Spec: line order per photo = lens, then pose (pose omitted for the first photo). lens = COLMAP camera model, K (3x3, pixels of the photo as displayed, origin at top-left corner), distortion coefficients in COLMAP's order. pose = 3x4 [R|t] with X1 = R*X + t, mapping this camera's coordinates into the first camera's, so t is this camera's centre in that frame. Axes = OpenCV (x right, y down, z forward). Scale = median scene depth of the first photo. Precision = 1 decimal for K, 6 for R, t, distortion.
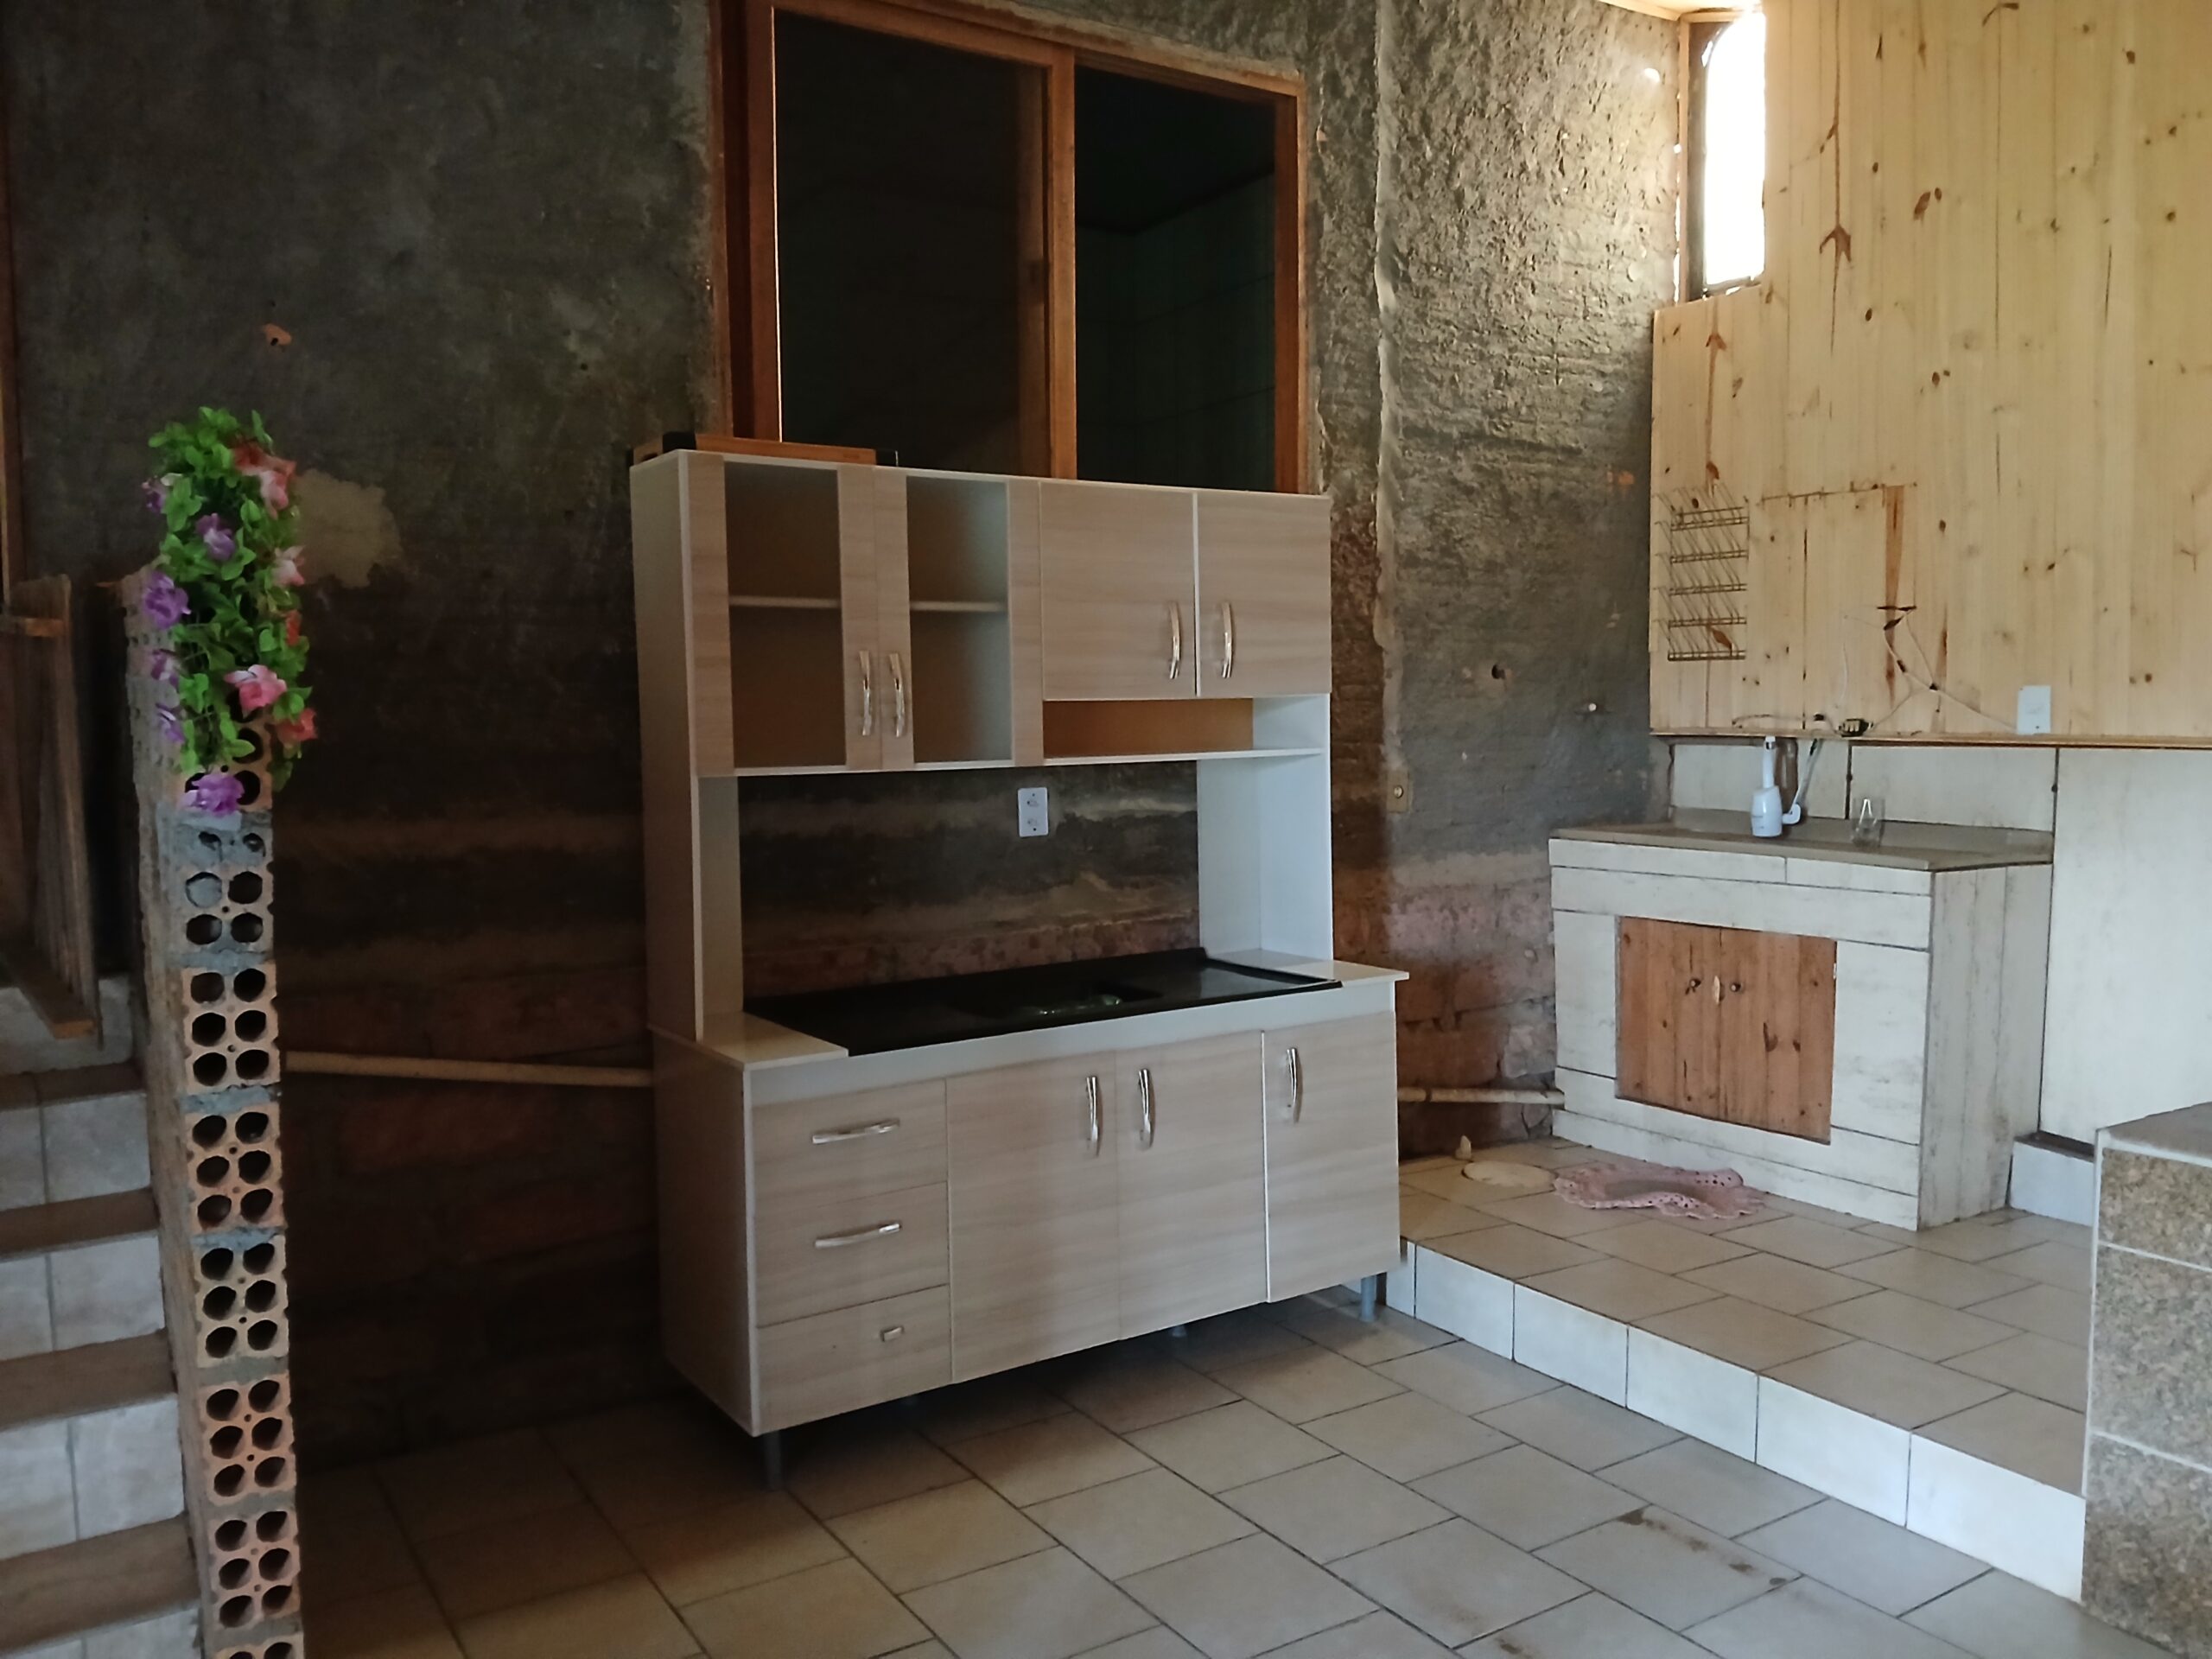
lens RADIAL K [[1723.8, 0, 1106.0], [0, 1723.8, 829.5], [0, 0, 1]] dist [0.049192, -0.096158]
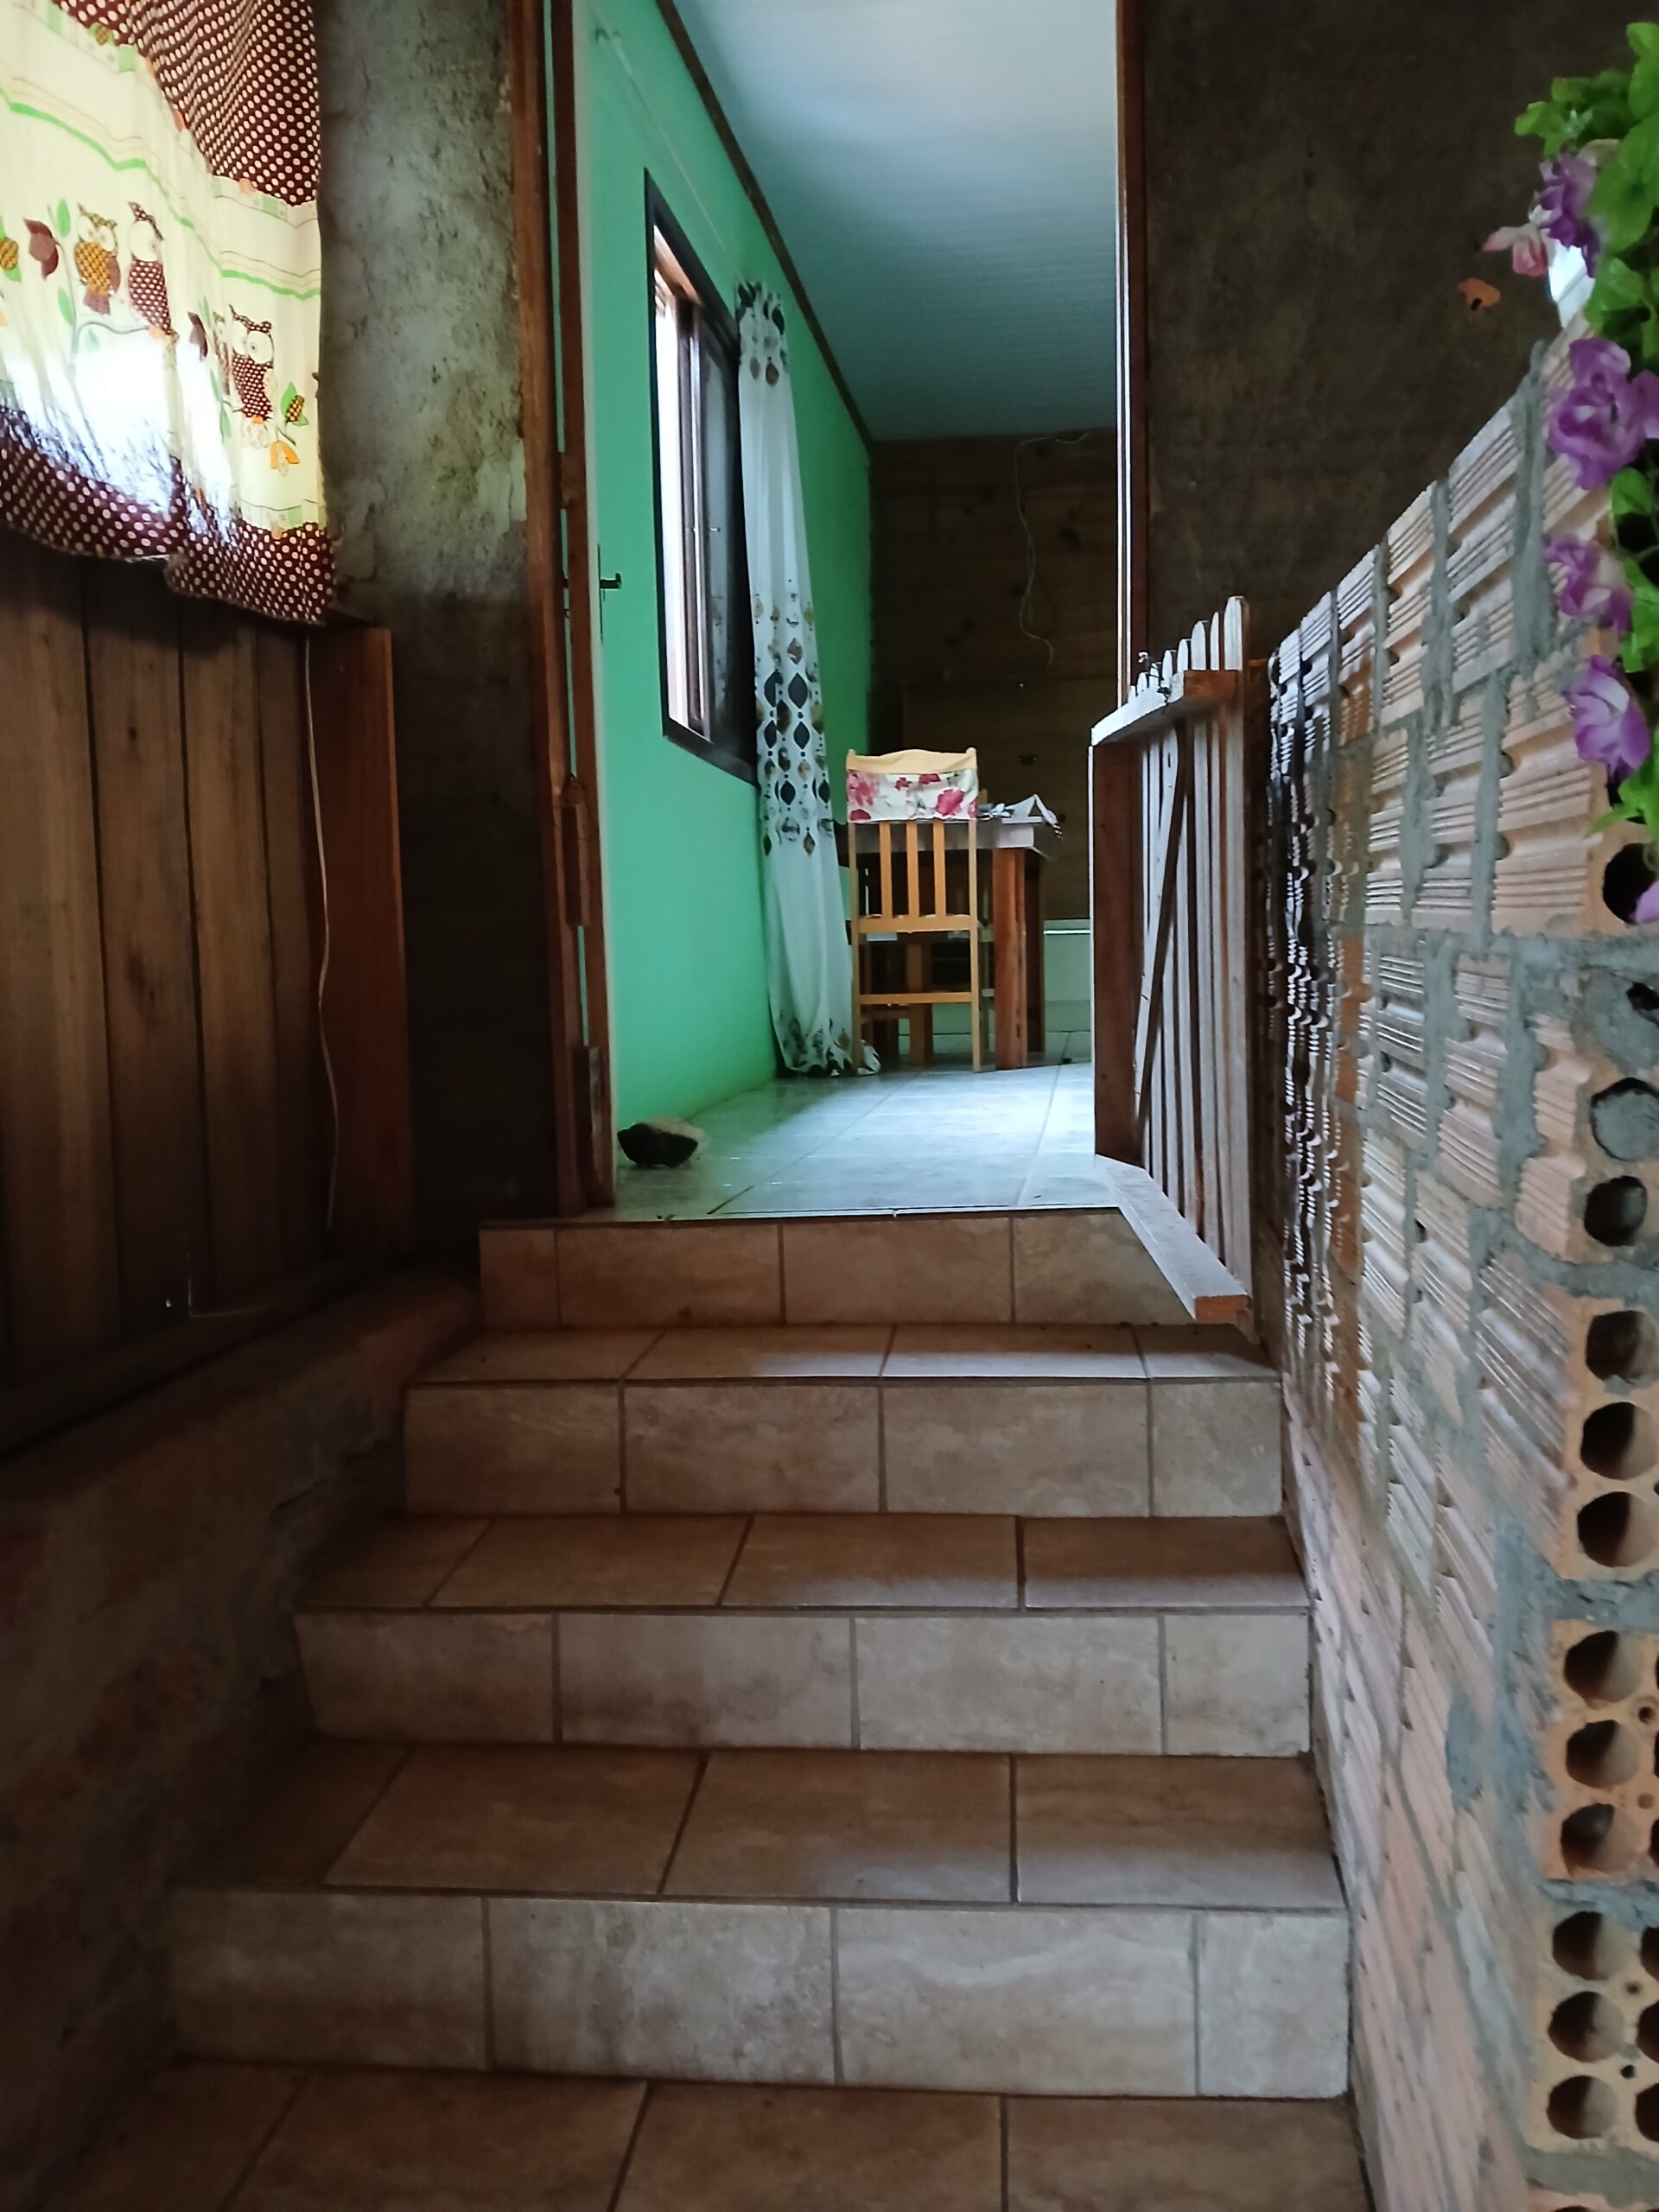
lens RADIAL K [[1714.5, 0, 829.5], [0, 1714.5, 1106.0], [0, 0, 1]] dist [-0.056147, 0.002384]
pose [[0.767128, 0.050863, -0.639474, -0.263626], [-0.026660, 0.998518, 0.047438, 0.011003], [0.640940, -0.019343, 0.767347, 0.361035]]
